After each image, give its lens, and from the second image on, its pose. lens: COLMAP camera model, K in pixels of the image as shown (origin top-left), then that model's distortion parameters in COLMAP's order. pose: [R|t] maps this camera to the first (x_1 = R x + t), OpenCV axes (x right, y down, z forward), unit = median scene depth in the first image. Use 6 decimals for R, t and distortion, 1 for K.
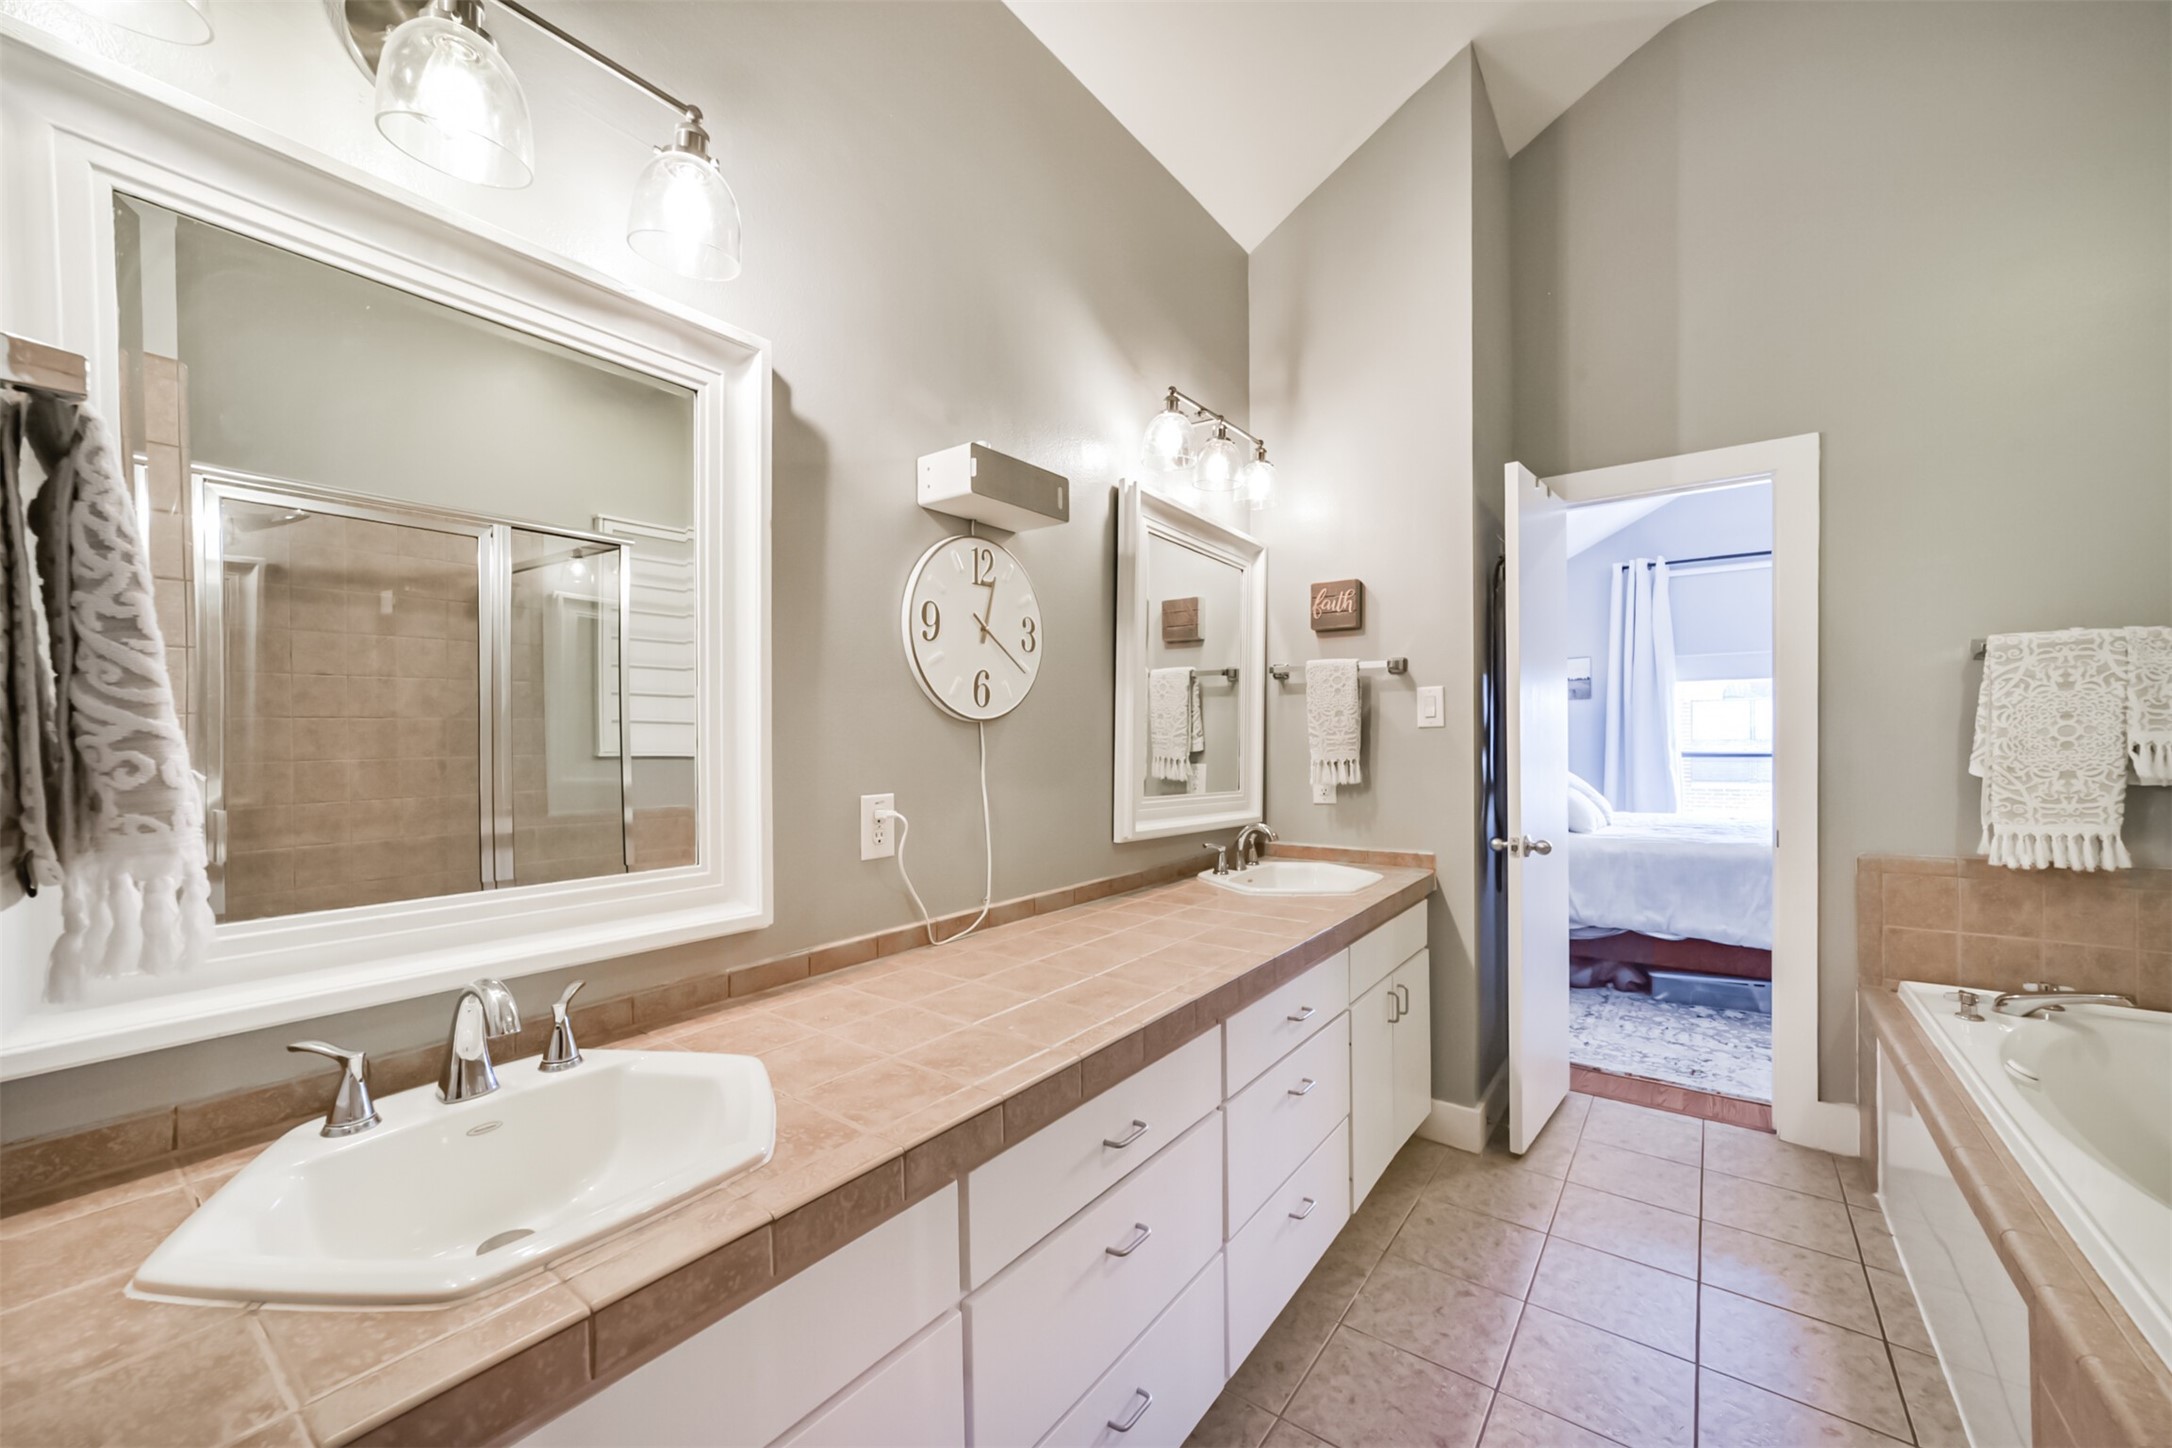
lens RADIAL K [[846.5, 0, 1091.4], [0, 846.5, 732.8], [0, 0, 1]] dist [-0.013766, 0.007084]
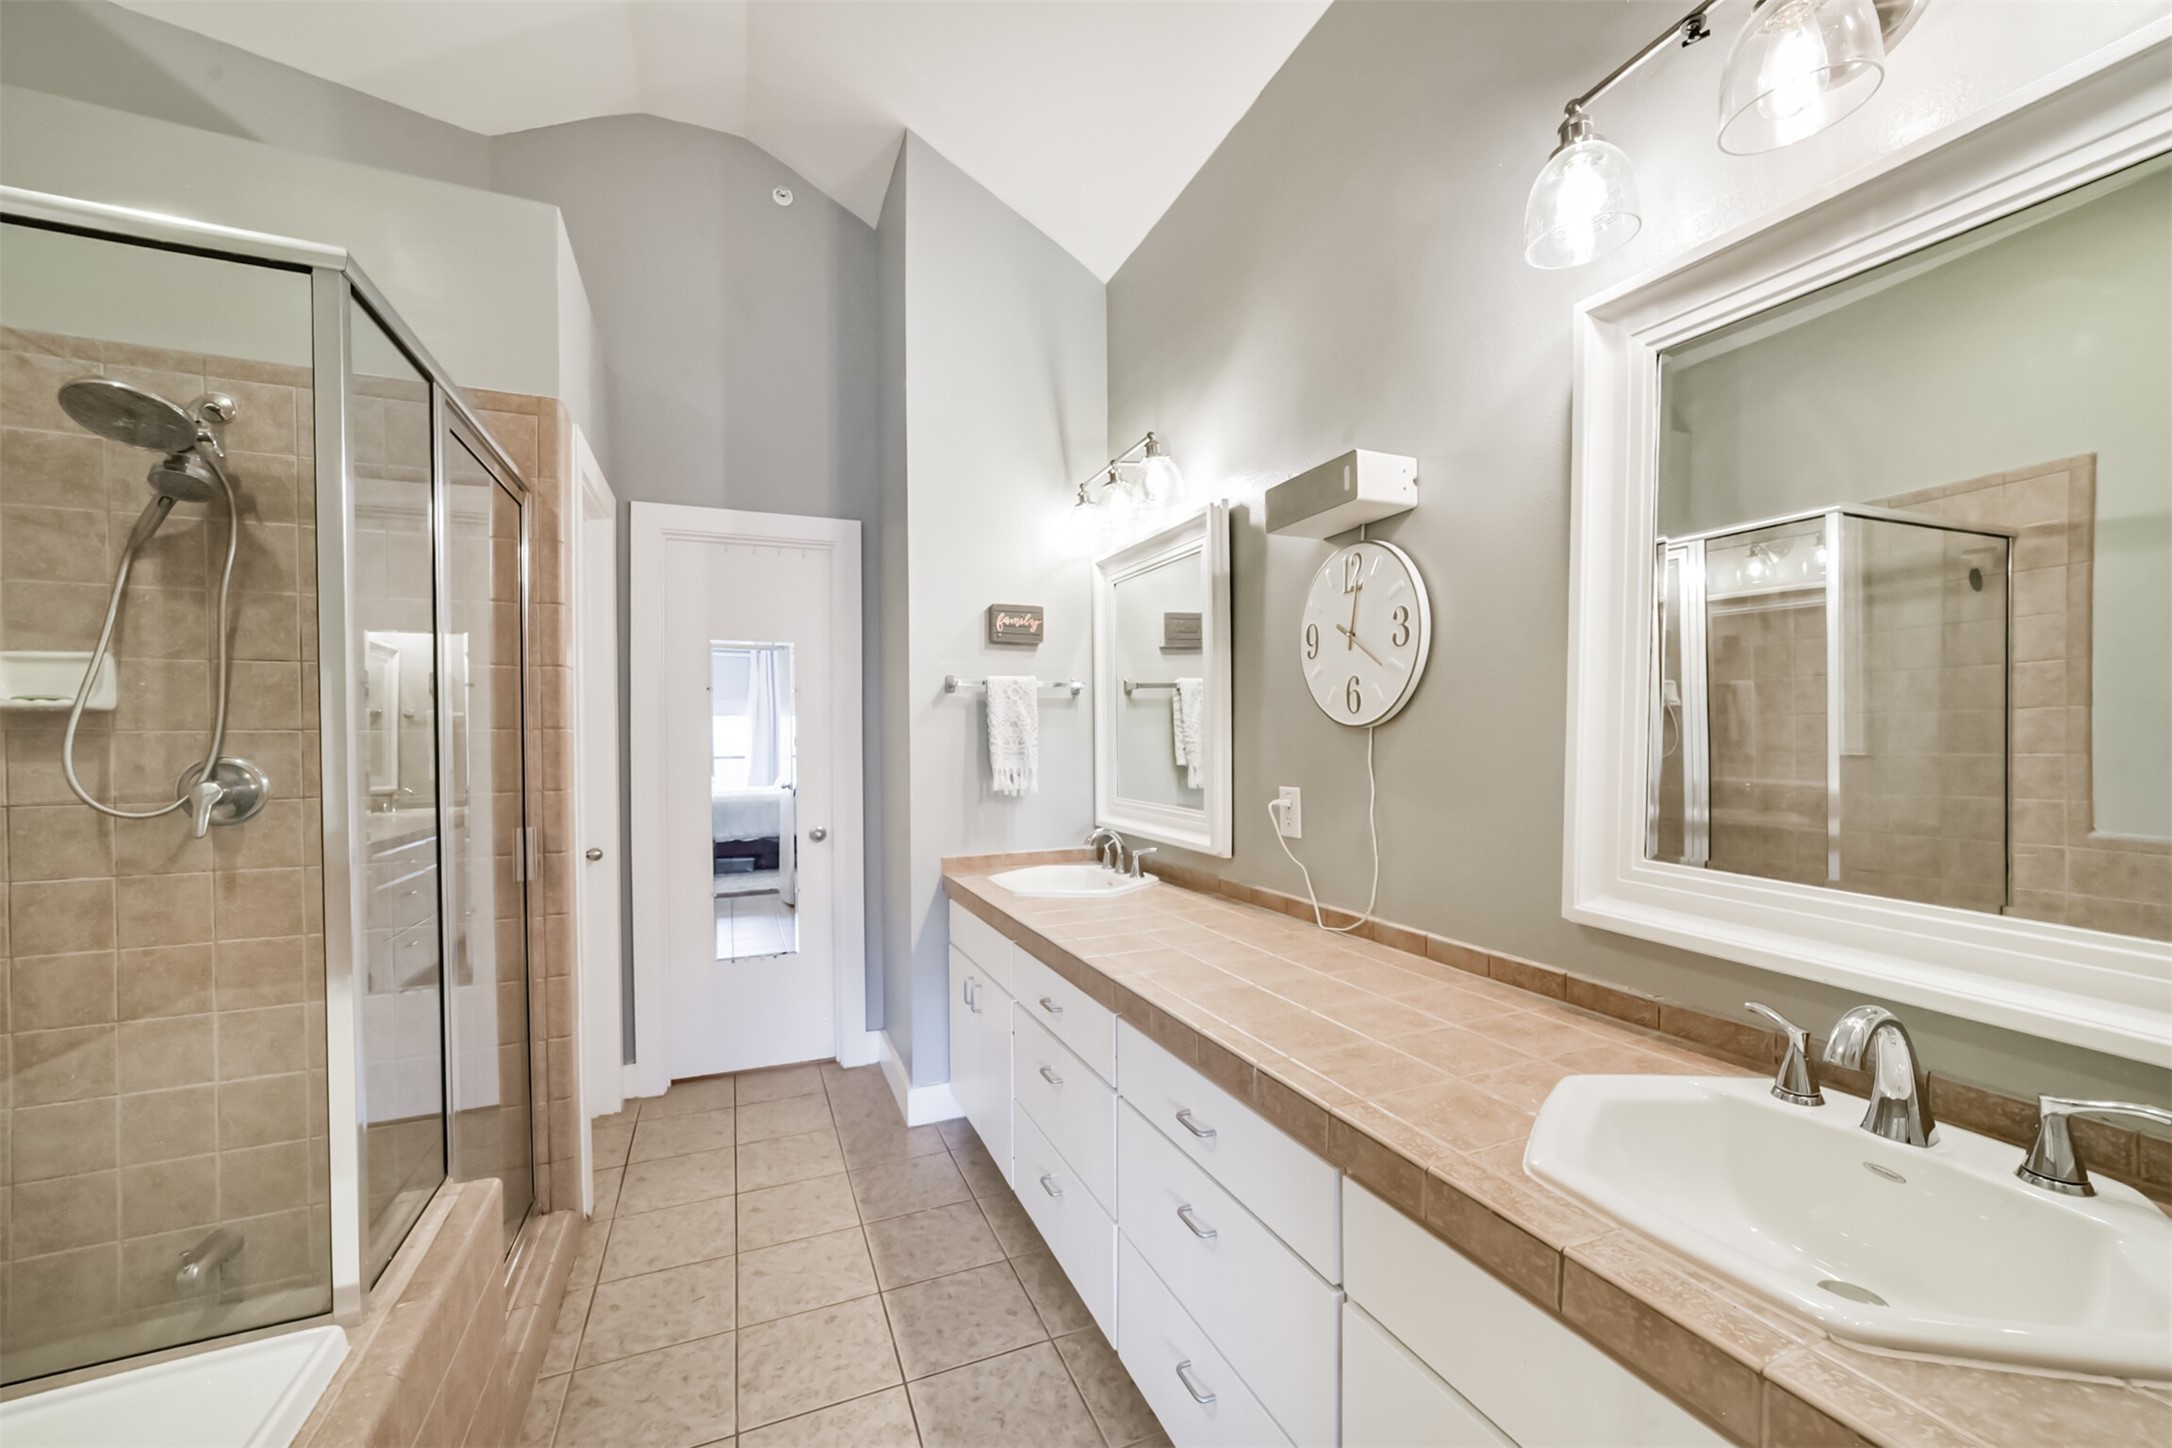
lens RADIAL K [[846.5, 0, 1081.4], [0, 846.5, 744.8], [0, 0, 1]] dist [-0.013766, 0.007084]
pose [[-0.513910, 0.018750, -0.857639, 0.900813], [0.015693, 0.999799, 0.012454, -0.011134], [0.857701, -0.007059, -0.514101, 1.247640]]
